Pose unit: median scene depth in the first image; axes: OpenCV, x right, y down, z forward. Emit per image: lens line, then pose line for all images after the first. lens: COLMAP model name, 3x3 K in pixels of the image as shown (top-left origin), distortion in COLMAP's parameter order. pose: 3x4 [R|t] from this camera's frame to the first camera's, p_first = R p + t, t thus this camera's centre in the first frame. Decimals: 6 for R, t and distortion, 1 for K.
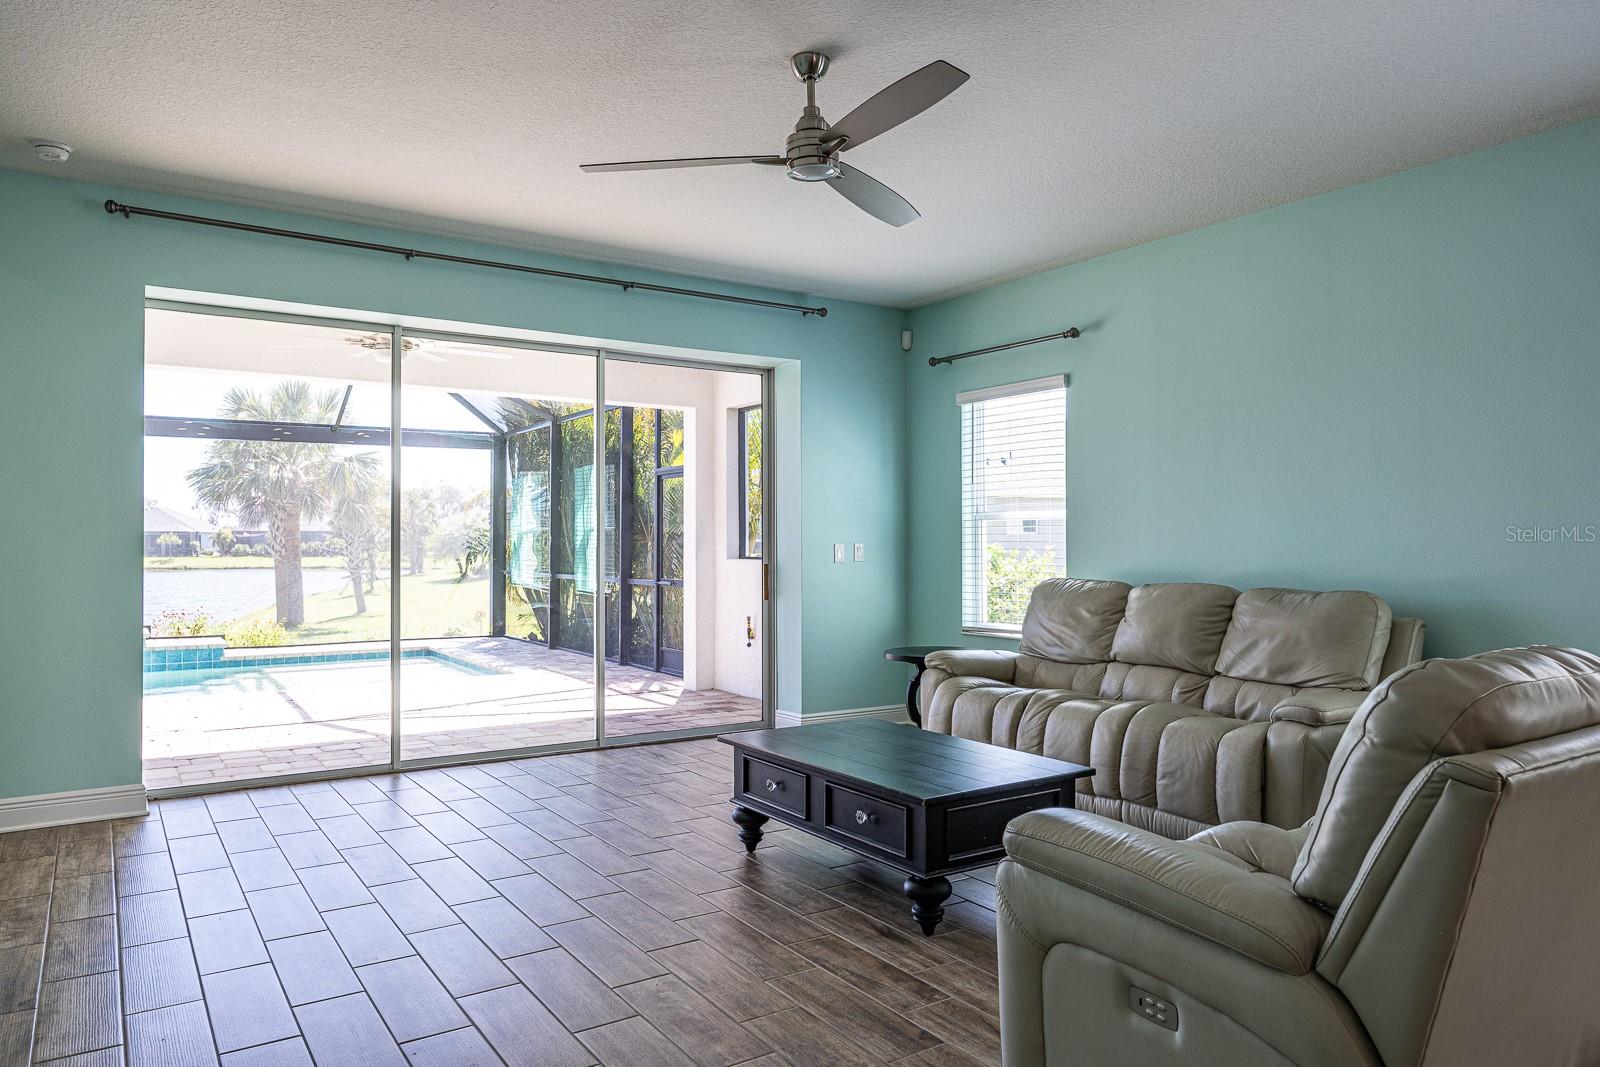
lens RADIAL K [[1066.9, 0, 798.0], [0, 1066.9, 525.0], [0, 0, 1]] dist [0.000732, -0.000099]
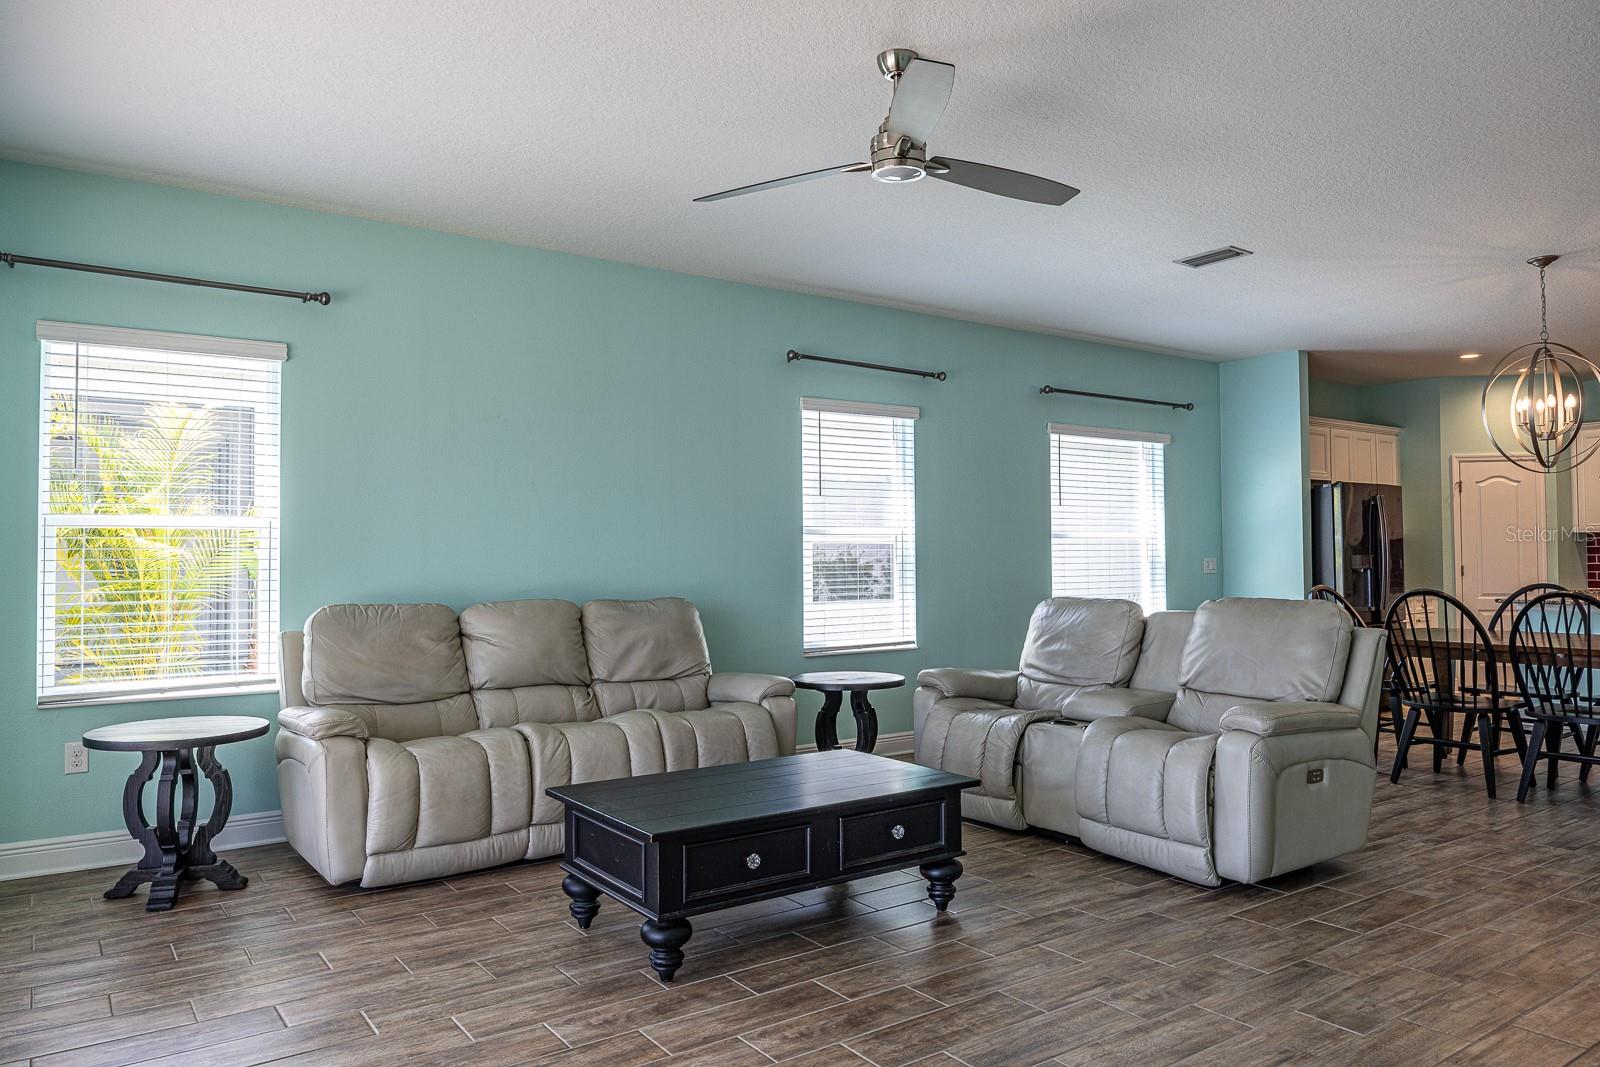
lens RADIAL K [[1088.2, 0, 797.4], [0, 1088.2, 546.9], [0, 0, 1]] dist [-0.039275, -0.000361]
pose [[-0.023634, 0.018604, 0.999548, -0.728891], [-0.008397, 0.999788, -0.018807, 0.025111], [-0.999685, -0.008838, -0.023473, 0.867518]]
